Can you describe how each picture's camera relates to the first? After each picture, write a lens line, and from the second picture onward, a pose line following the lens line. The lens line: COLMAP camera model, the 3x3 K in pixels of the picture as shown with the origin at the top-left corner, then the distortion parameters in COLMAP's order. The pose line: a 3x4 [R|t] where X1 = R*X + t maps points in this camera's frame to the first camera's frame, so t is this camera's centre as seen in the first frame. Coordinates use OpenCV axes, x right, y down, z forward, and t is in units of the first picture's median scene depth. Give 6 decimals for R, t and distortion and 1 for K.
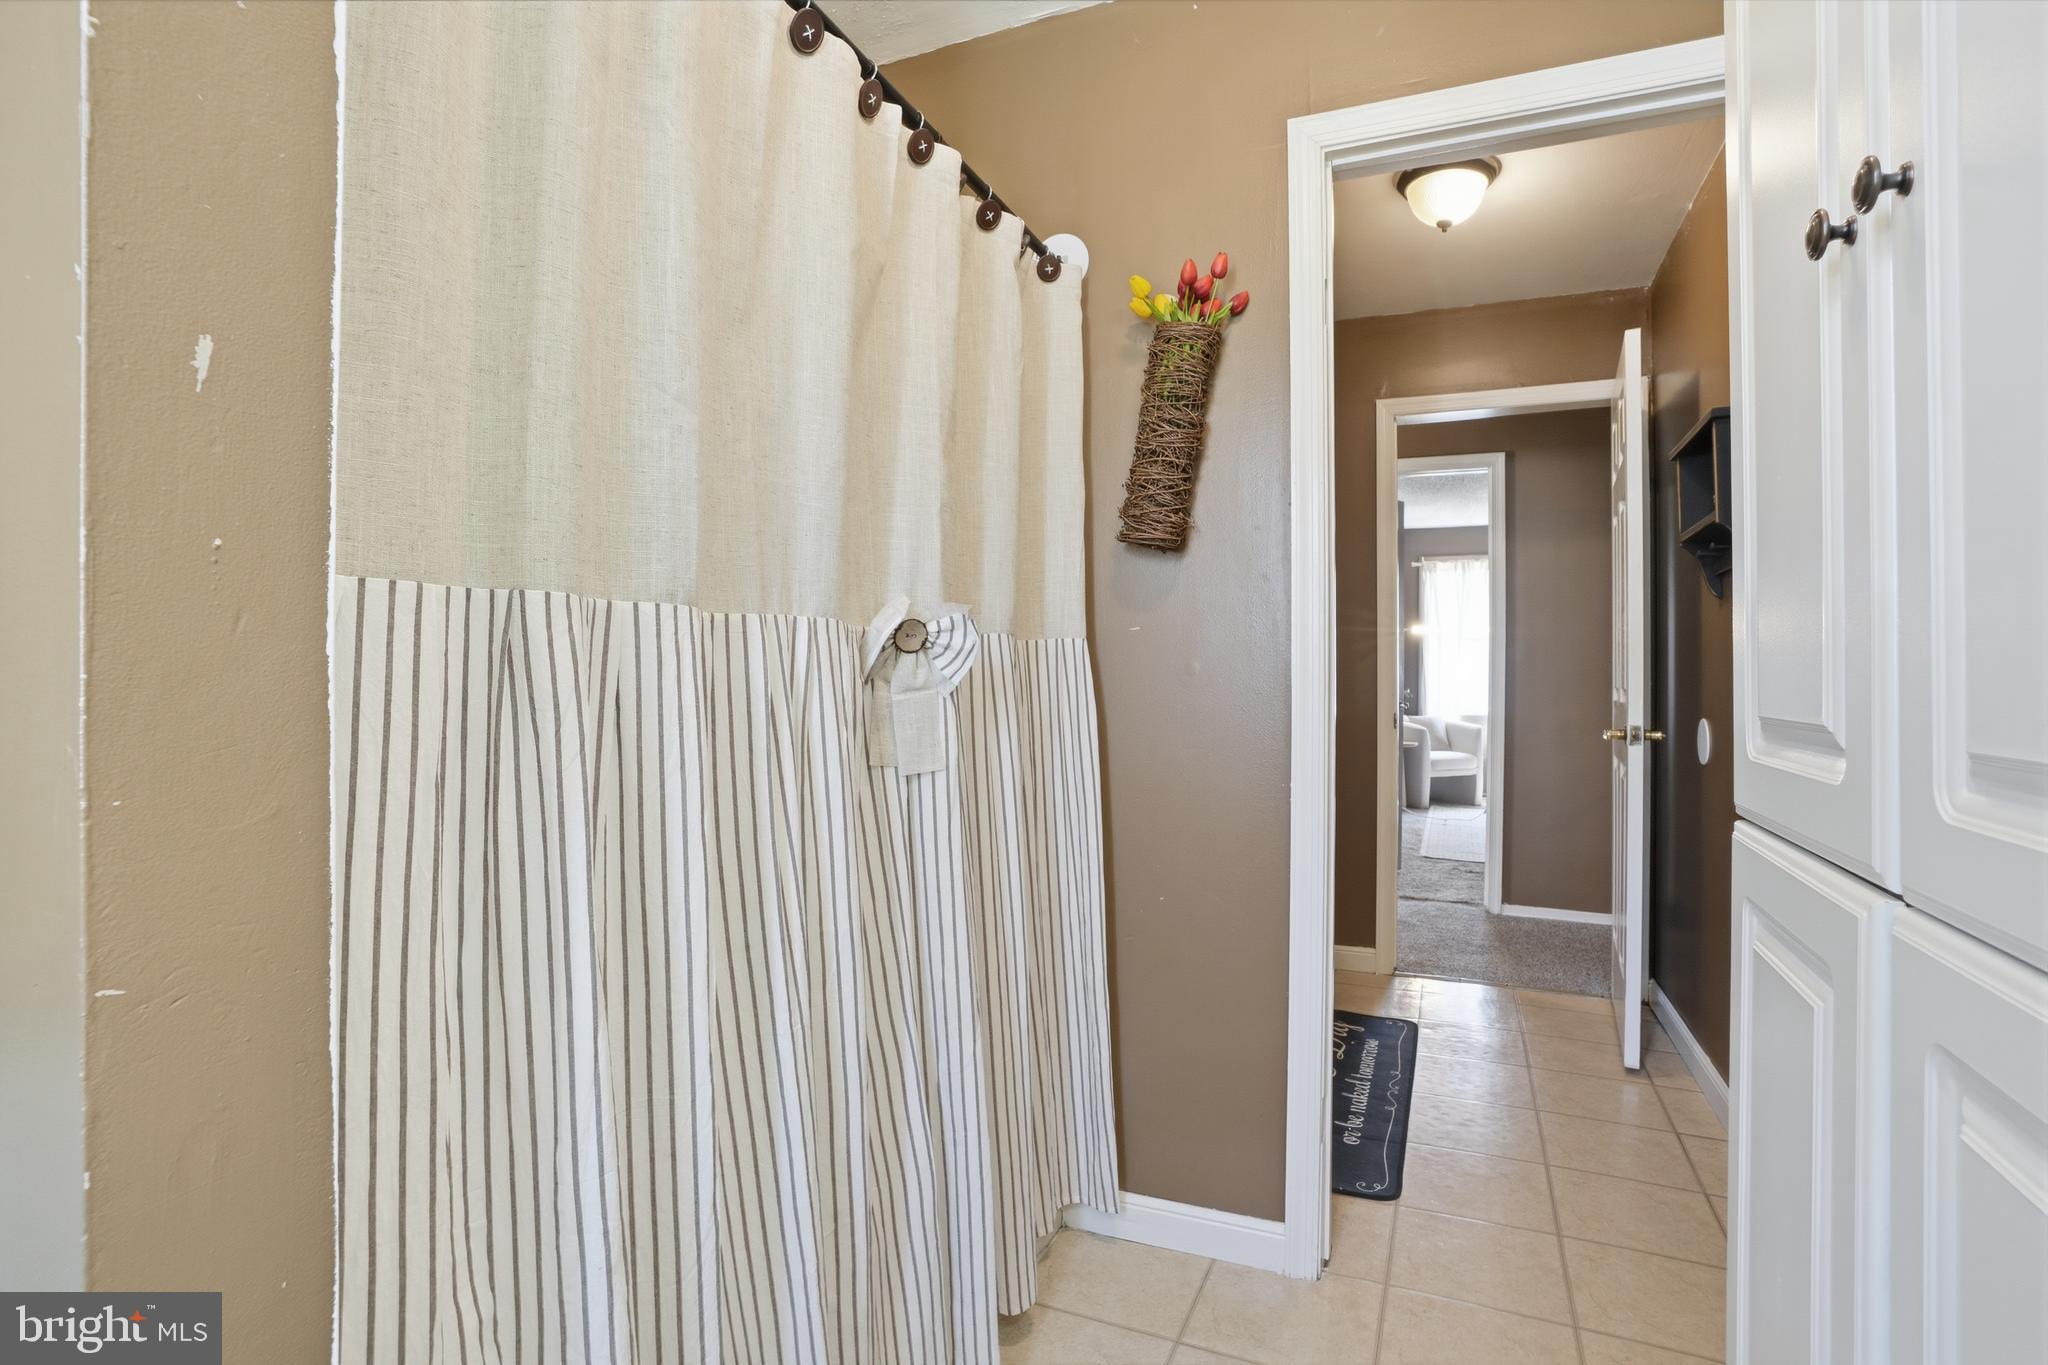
lens RADIAL K [[999.7, 0, 1019.8], [0, 999.7, 676.3], [0, 0, 1]] dist [-0.061063, 0.025382]
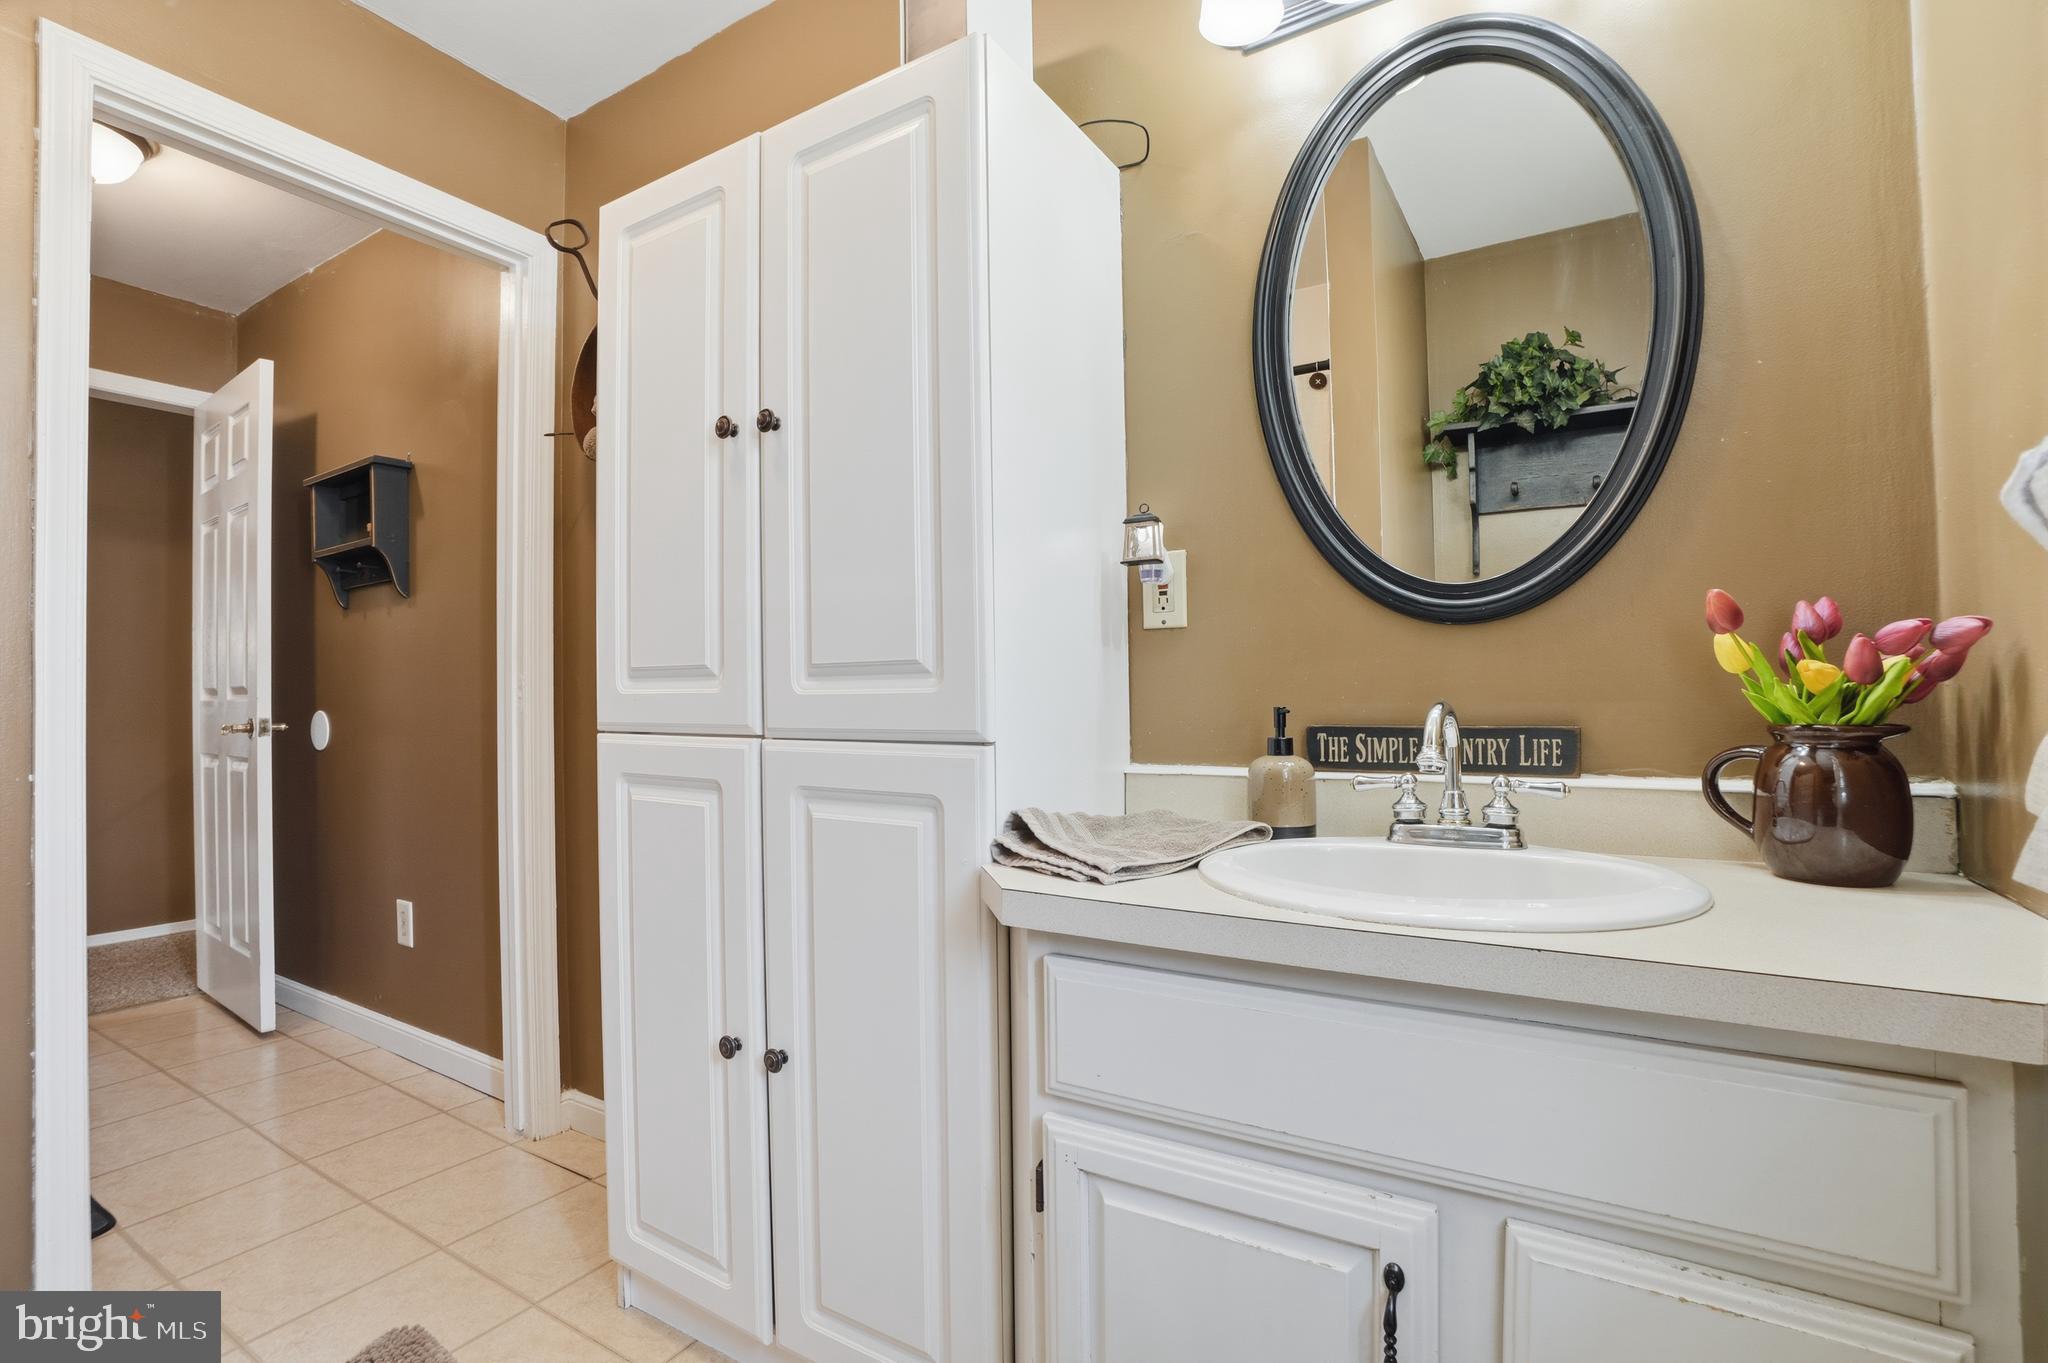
lens RADIAL K [[932.4, 0, 1018.9], [0, 932.4, 677.0], [0, 0, 1]] dist [-0.075591, 0.026053]
pose [[0.134126, 0.015751, 0.990839, -0.254918], [0.009919, 0.999802, -0.017236, 0.029736], [-0.990915, 0.012140, 0.133943, 0.025743]]
